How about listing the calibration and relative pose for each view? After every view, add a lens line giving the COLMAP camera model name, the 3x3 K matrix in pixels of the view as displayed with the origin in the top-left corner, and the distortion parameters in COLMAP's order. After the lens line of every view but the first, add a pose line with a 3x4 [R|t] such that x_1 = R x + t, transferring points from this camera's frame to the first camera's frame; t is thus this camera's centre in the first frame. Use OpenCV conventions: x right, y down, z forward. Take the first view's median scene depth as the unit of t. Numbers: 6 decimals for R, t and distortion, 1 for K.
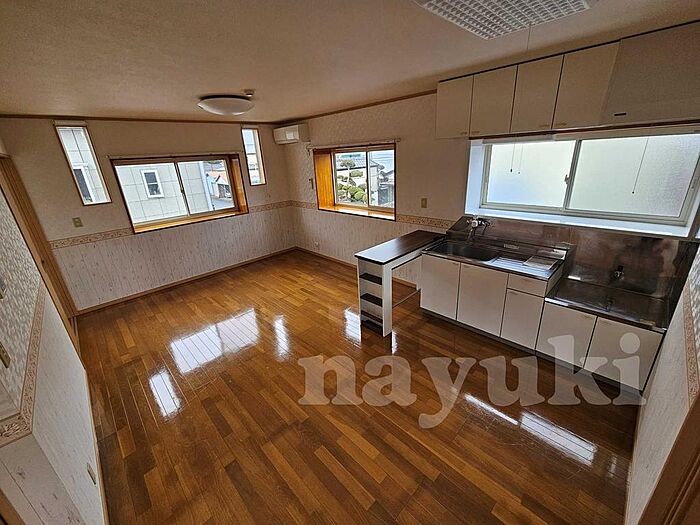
lens RADIAL K [[288.4, 0, 353.4], [0, 288.4, 258.3], [0, 0, 1]] dist [-0.001379, 0.000056]
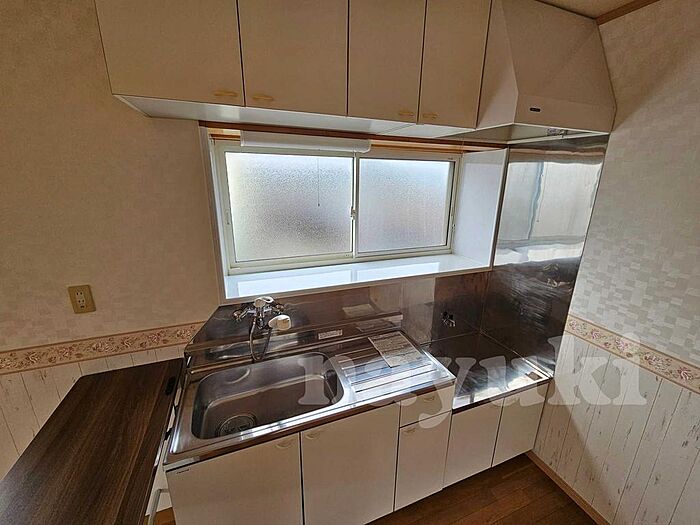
lens RADIAL K [[288.4, 0, 353.2], [0, 288.4, 258.2], [0, 0, 1]] dist [-0.001379, 0.000056]
pose [[0.388563, -0.188916, 0.901848, 0.075935], [0.278779, 0.956988, 0.080355, -0.175973], [-0.878238, 0.220194, 0.424516, 0.573176]]
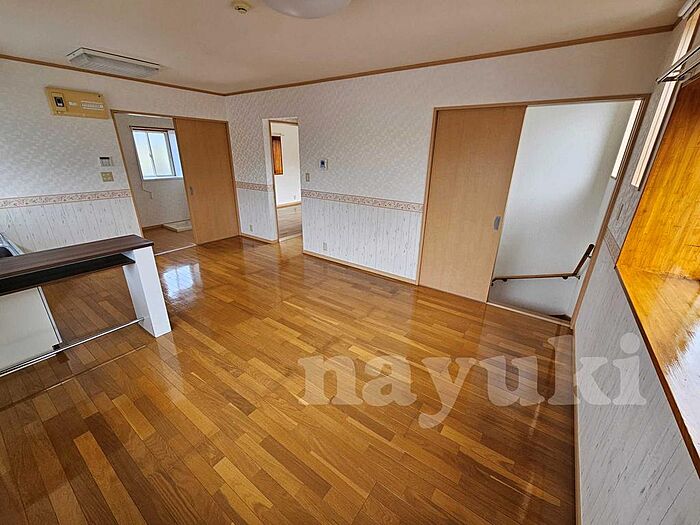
lens RADIAL K [[288.4, 0, 354.5], [0, 288.4, 261.9], [0, 0, 1]] dist [-0.001379, 0.000056]
pose [[-0.982724, 0.100160, -0.155635, -0.340241], [-0.028053, 0.750583, 0.660180, -0.421050], [0.182940, 0.653141, -0.734806, 1.417430]]
